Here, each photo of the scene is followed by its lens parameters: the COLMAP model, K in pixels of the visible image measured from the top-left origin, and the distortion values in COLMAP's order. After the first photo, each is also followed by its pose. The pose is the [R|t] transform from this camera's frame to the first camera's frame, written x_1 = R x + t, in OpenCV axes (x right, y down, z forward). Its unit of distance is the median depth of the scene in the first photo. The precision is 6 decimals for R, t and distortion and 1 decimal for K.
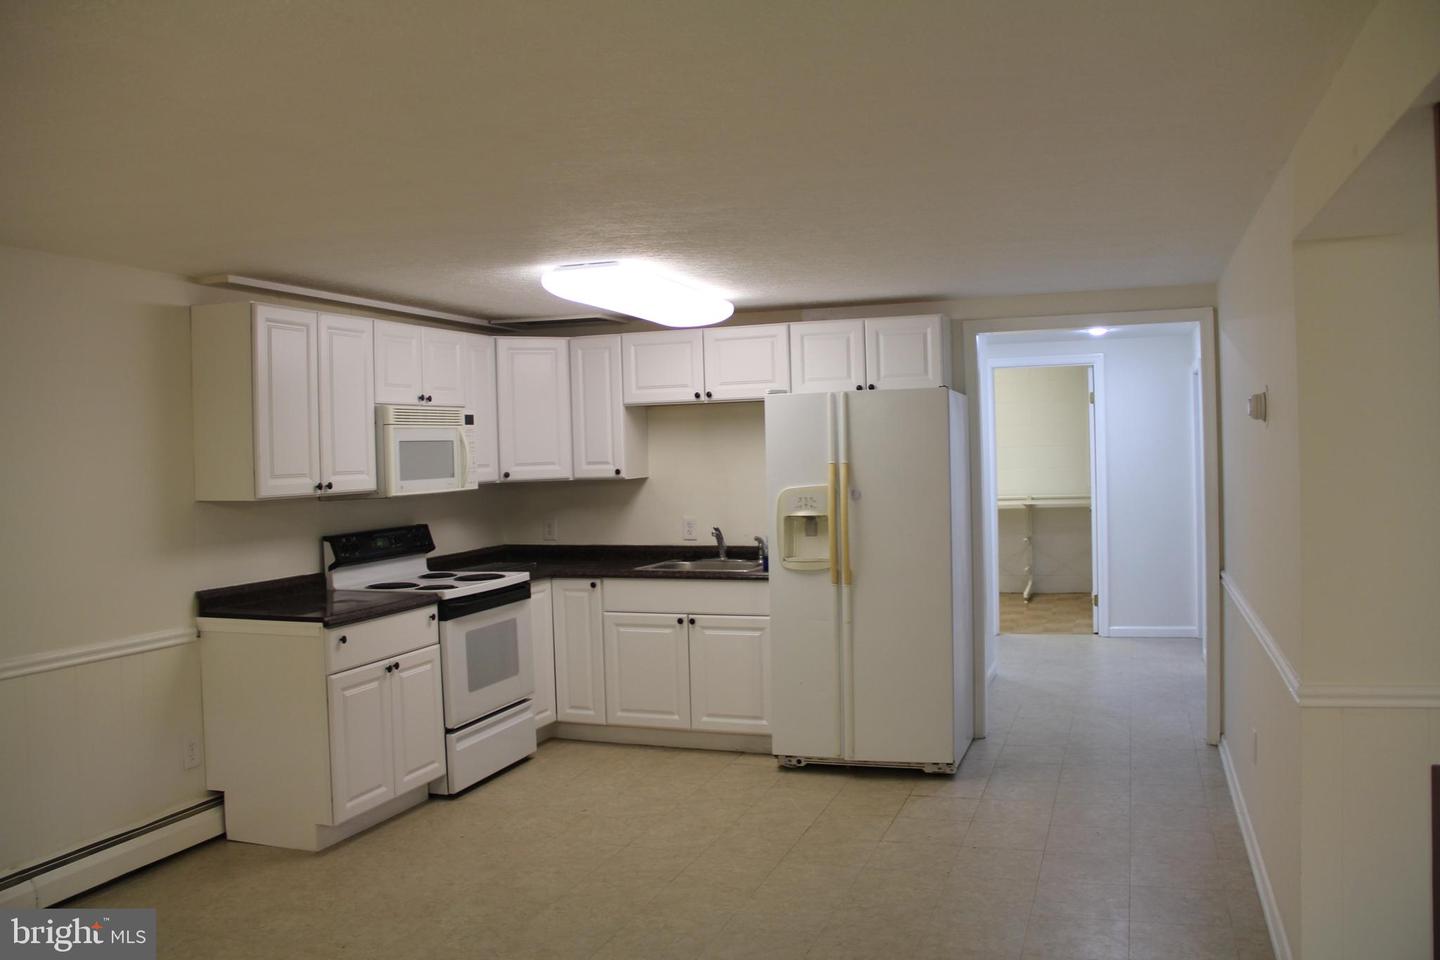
lens RADIAL K [[1188.1, 0, 728.2], [0, 1188.1, 470.9], [0, 0, 1]] dist [-0.170072, 0.087251]
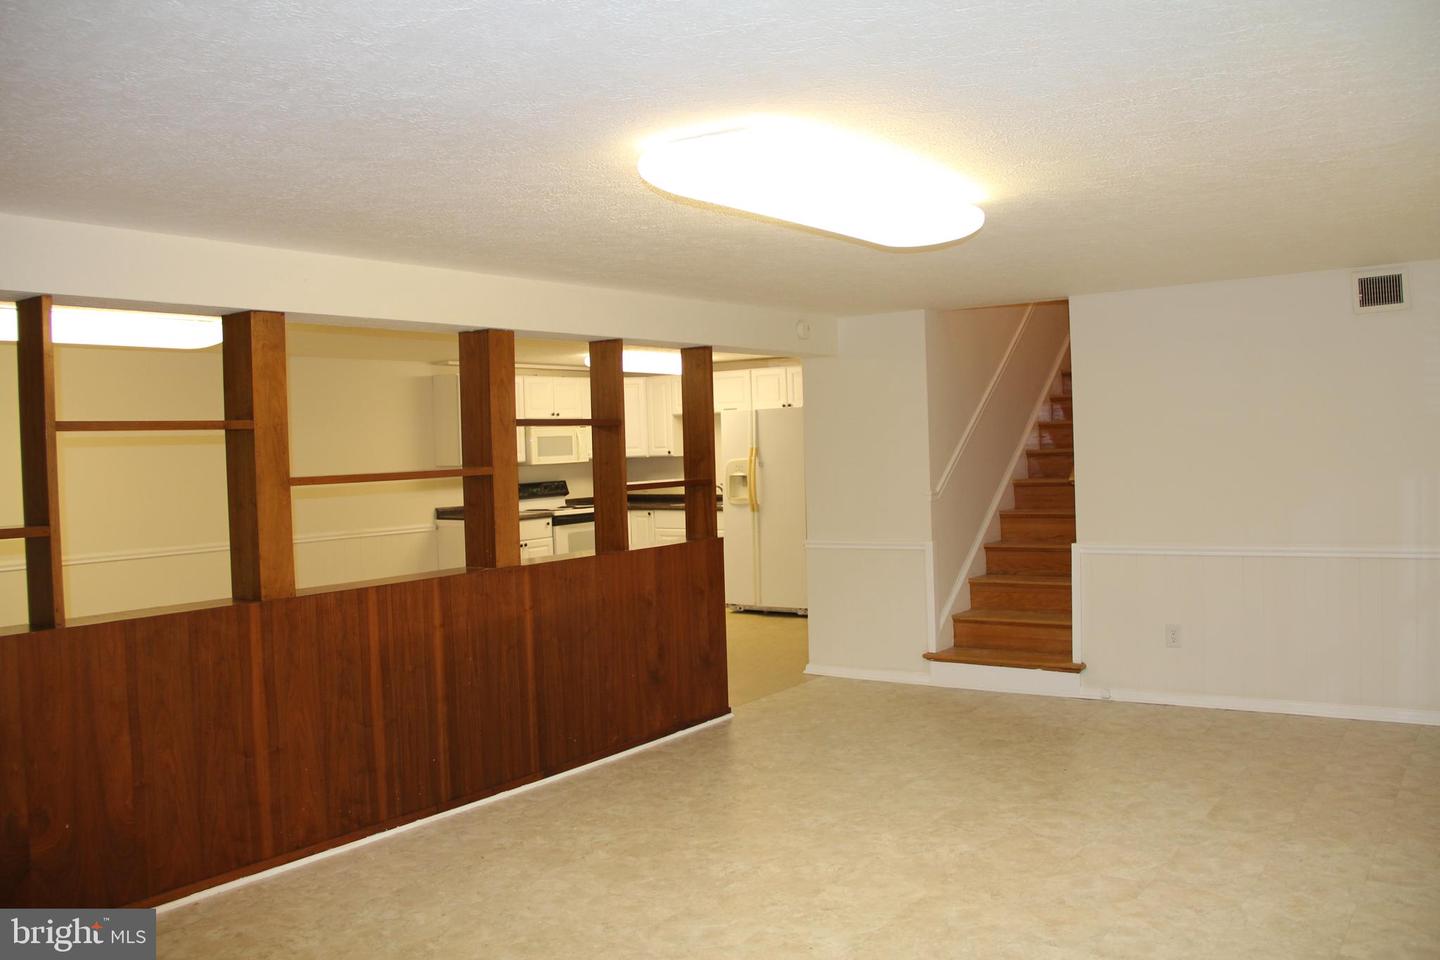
lens RADIAL K [[1188.1, 0, 721.5], [0, 1188.1, 475.8], [0, 0, 1]] dist [-0.170072, 0.087251]
pose [[0.961941, 0.005905, -0.273194, 0.551573], [-0.000215, 0.999783, 0.020854, -0.001252], [0.273257, -0.020001, 0.961733, -0.822550]]
